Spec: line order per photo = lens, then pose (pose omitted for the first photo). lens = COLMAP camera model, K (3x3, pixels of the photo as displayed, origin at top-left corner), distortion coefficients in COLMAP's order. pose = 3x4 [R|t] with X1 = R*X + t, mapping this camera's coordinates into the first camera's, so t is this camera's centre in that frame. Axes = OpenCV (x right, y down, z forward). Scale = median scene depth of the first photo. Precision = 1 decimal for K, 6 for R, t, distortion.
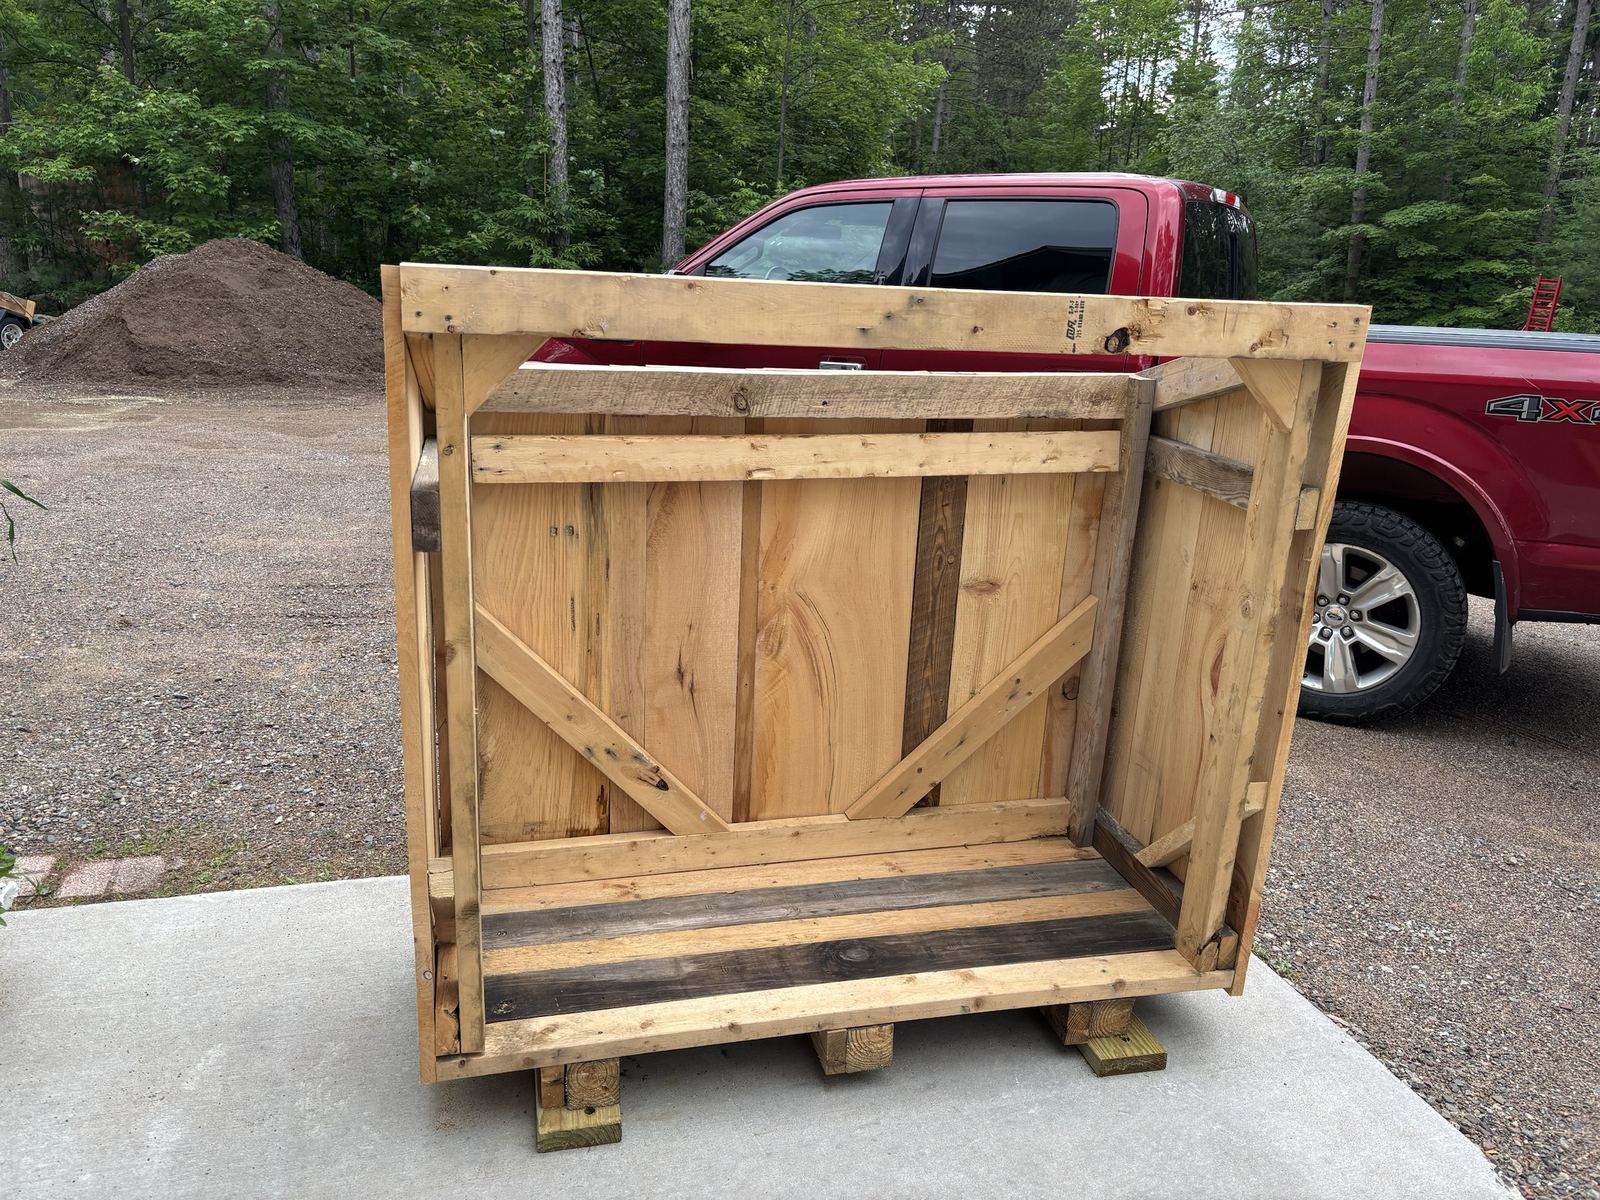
lens RADIAL K [[1196.2, 0, 800.0], [0, 1196.2, 600.0], [0, 0, 1]] dist [0.066220, -0.000176]
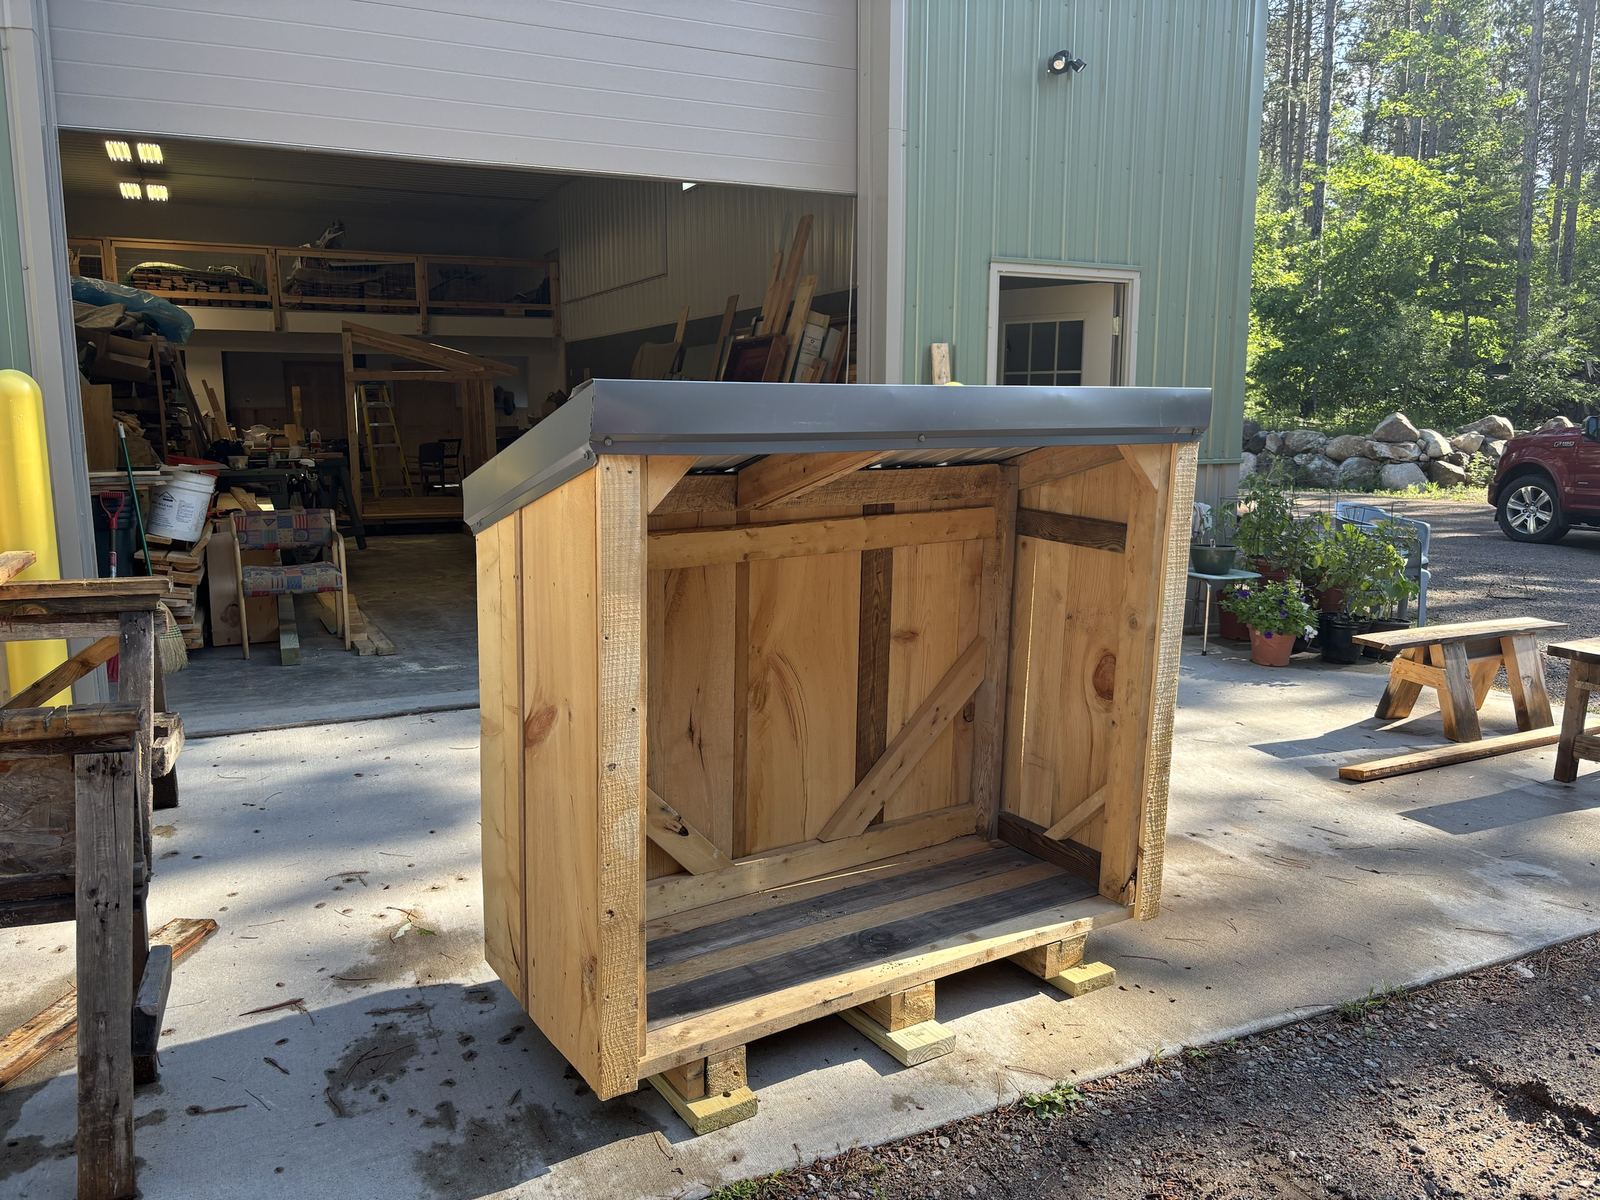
lens RADIAL K [[1196.2, 0, 800.0], [0, 1196.2, 600.0], [0, 0, 1]] dist [0.066220, -0.000176]
pose [[0.943346, -0.086388, 0.320368, -0.355113], [0.117471, 0.989932, -0.078964, 0.037809], [-0.310321, 0.112125, 0.943996, -0.148202]]
